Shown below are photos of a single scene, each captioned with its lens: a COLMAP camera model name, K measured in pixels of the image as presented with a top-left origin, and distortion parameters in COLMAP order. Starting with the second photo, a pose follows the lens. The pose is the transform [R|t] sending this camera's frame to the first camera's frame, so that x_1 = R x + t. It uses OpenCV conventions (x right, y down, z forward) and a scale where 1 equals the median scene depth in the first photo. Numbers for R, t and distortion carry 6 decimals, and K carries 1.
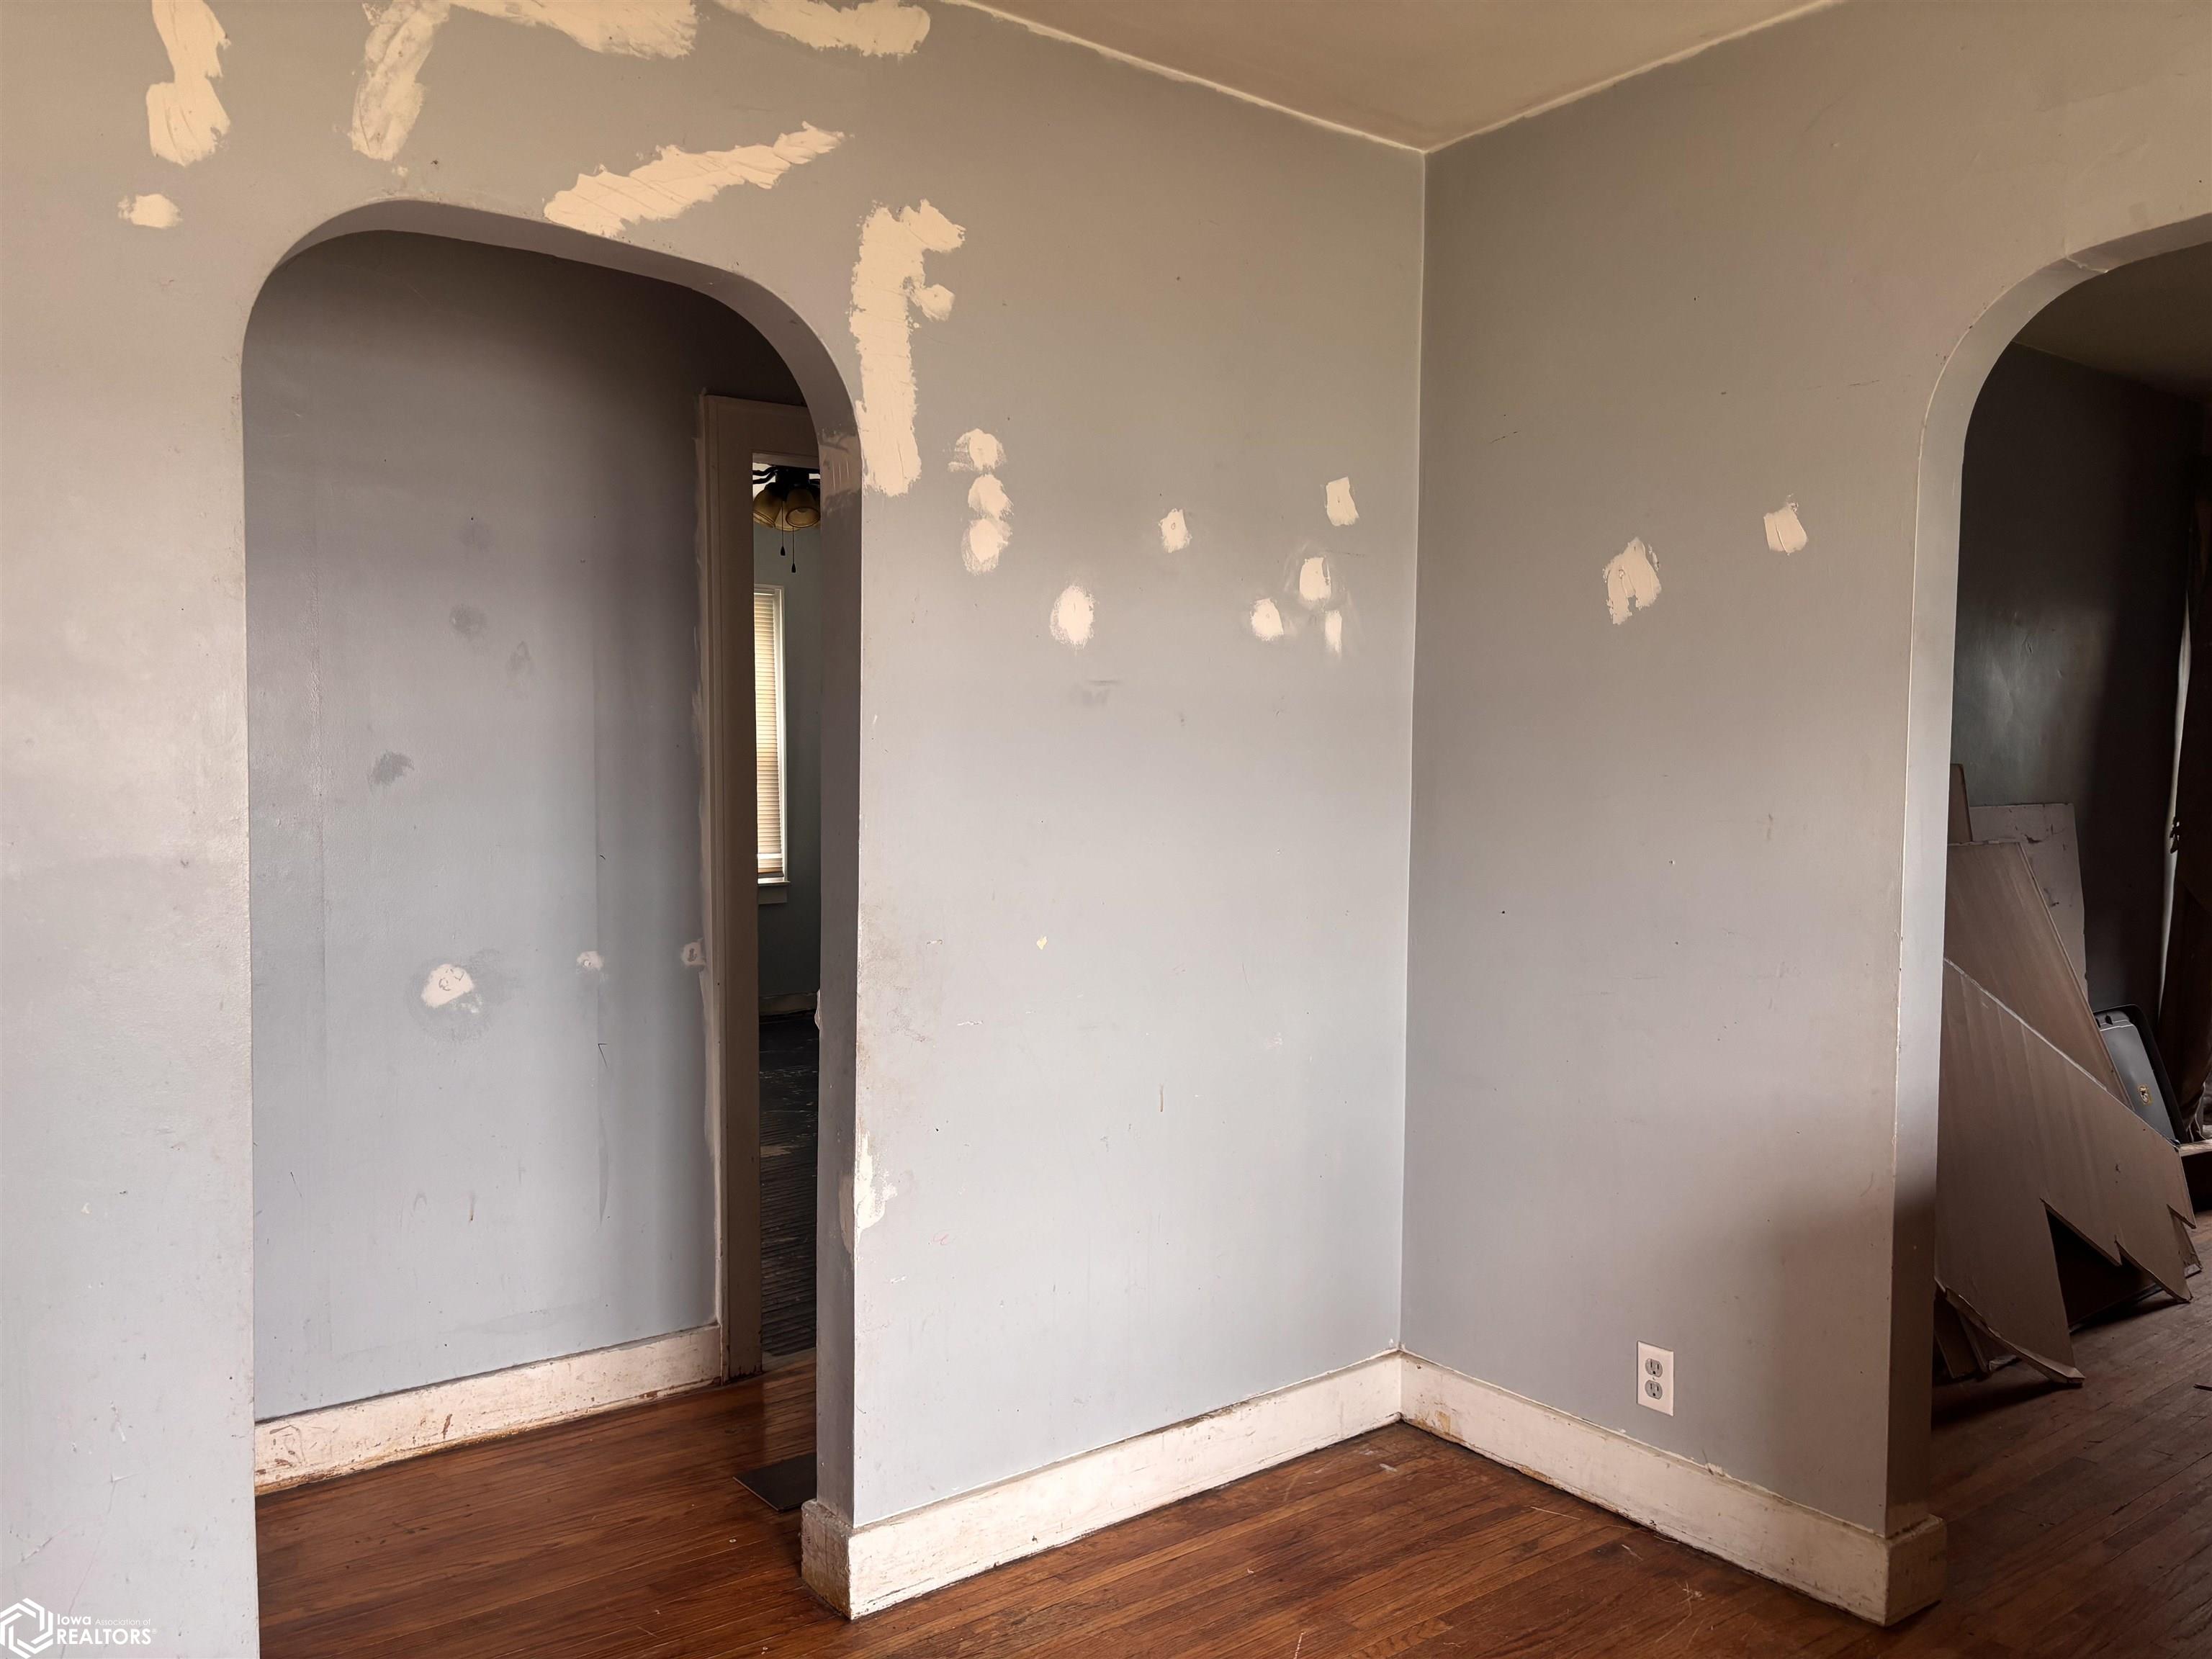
lens RADIAL K [[1736.5, 0, 1018.8], [0, 1736.5, 833.4], [0, 0, 1]] dist [0.080266, -0.192237]
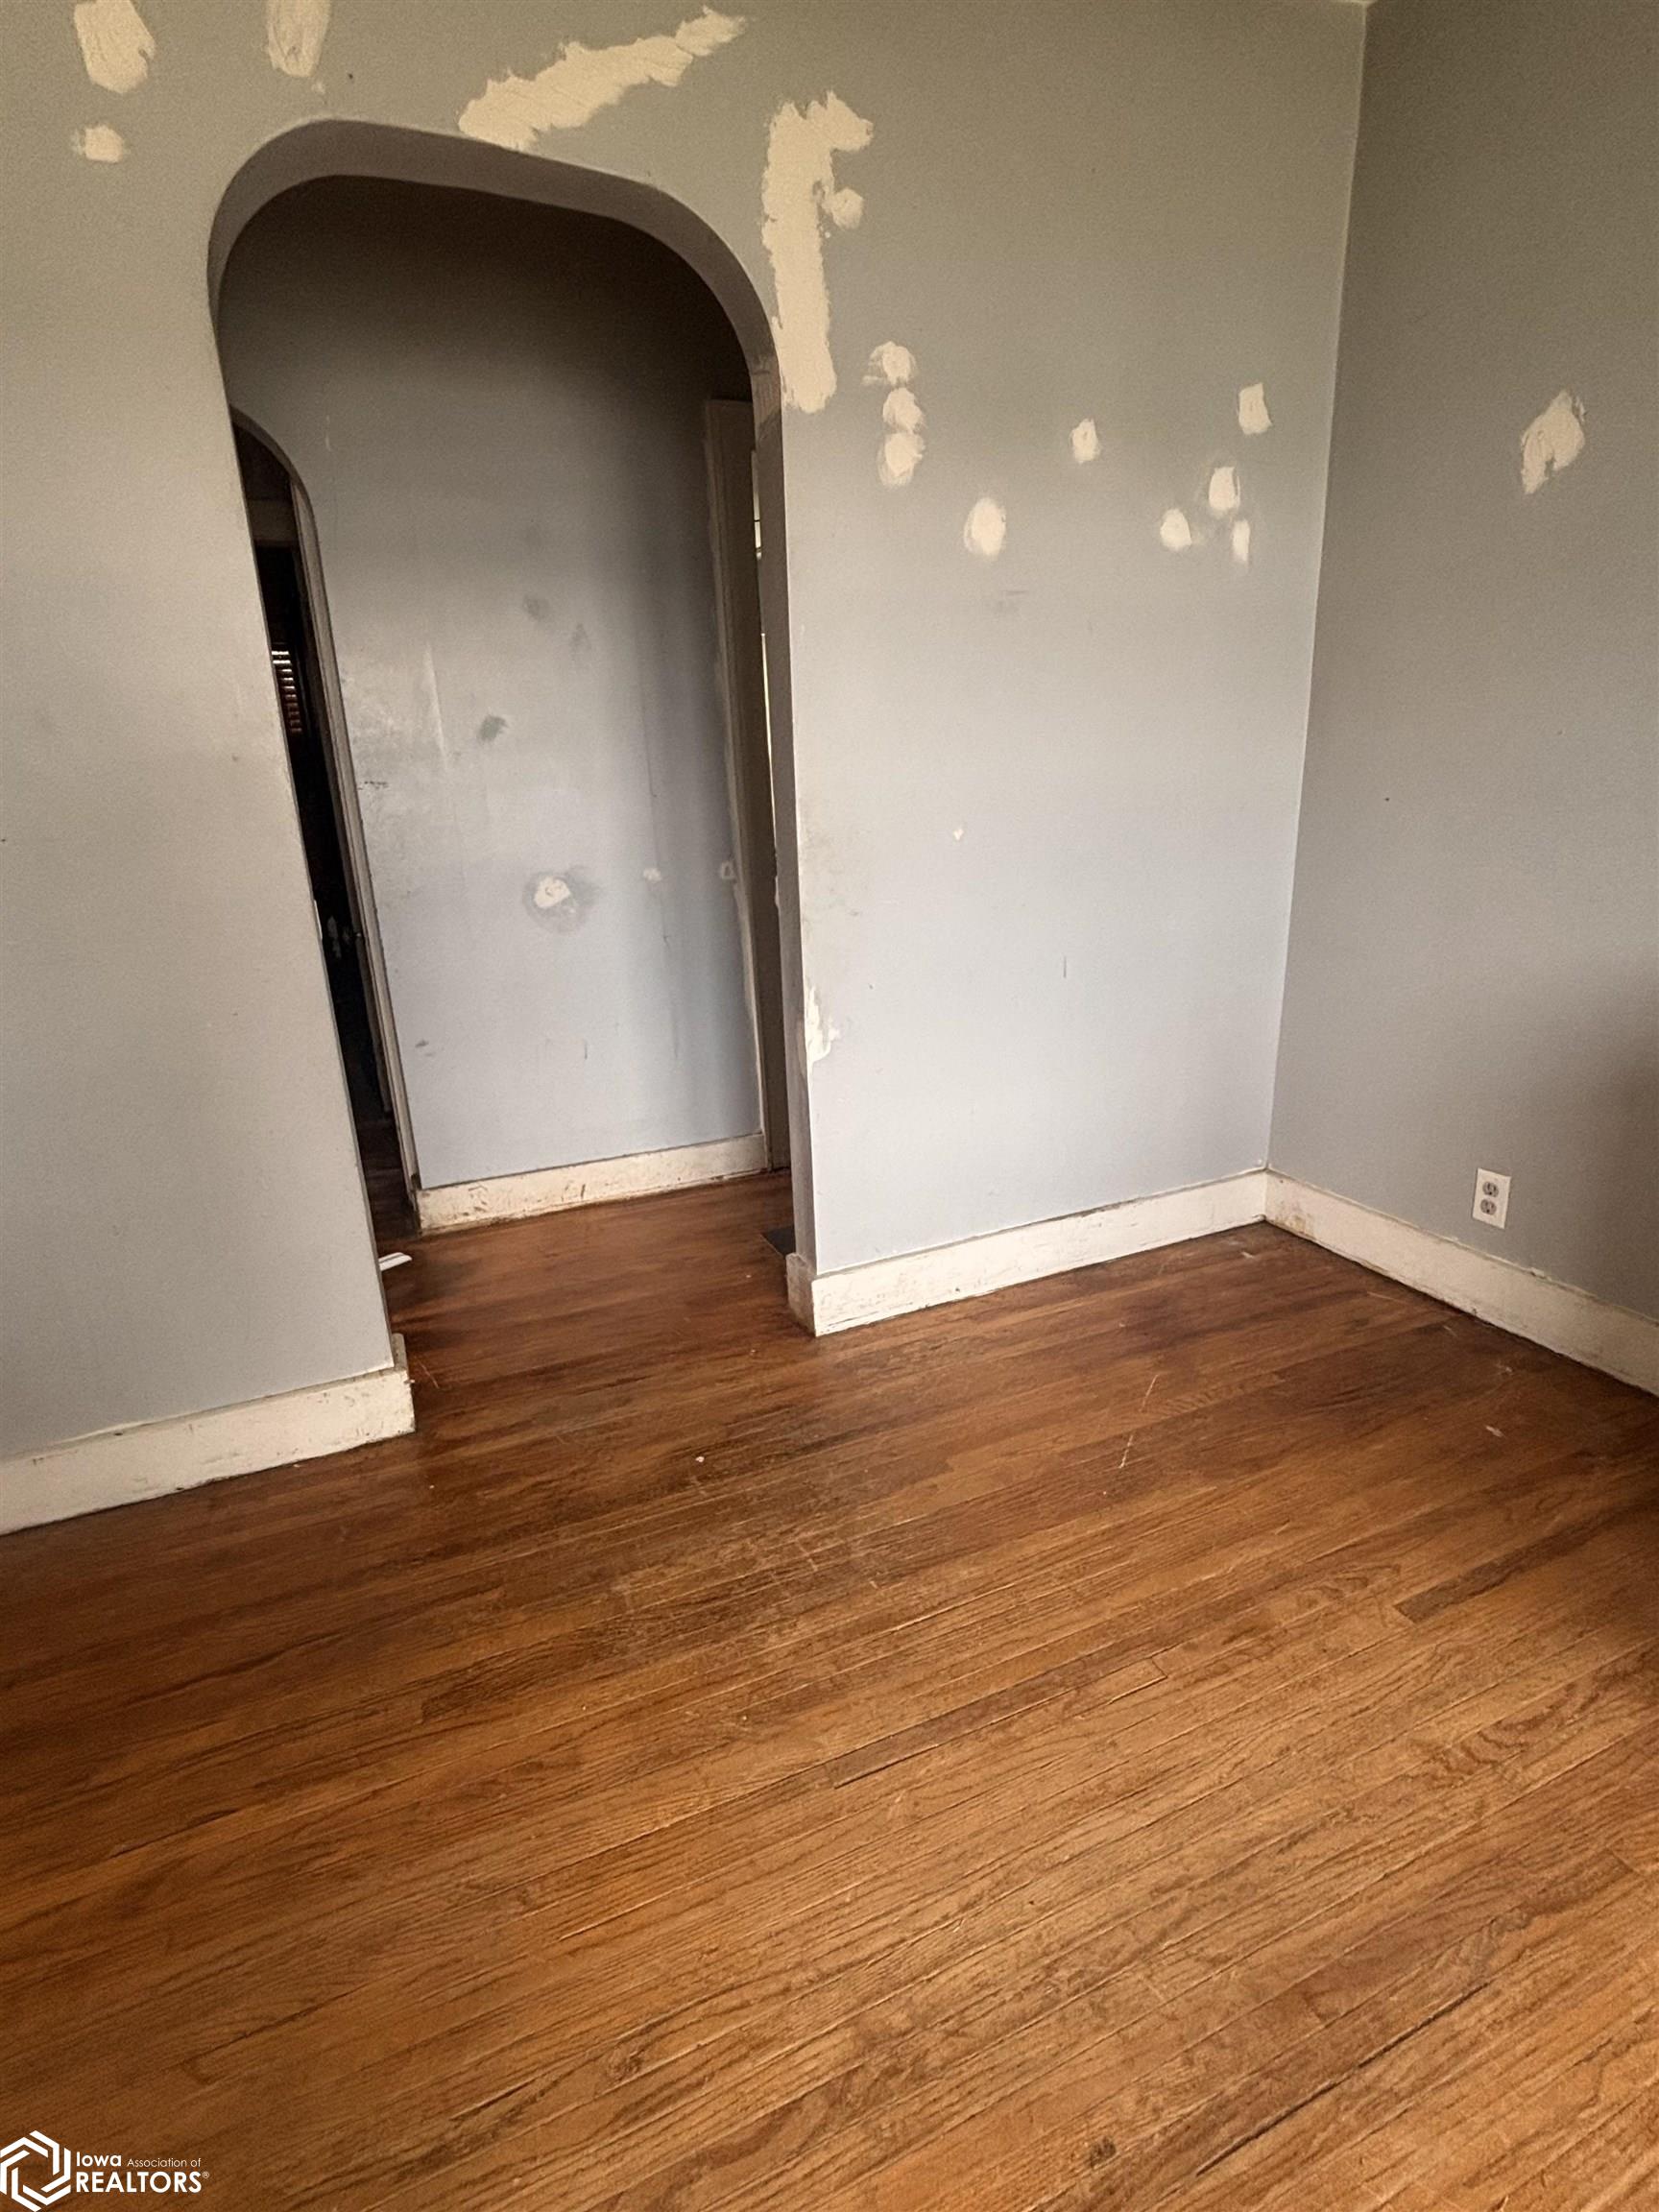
lens RADIAL K [[1002.9, 0, 829.5], [0, 1002.9, 1106.0], [0, 0, 1]] dist [-0.012030, 0.008571]
pose [[0.968649, 0.024023, -0.247267, 0.100388], [0.032041, 0.974920, 0.220235, 0.091464], [0.246357, -0.221253, 0.943586, 0.277824]]
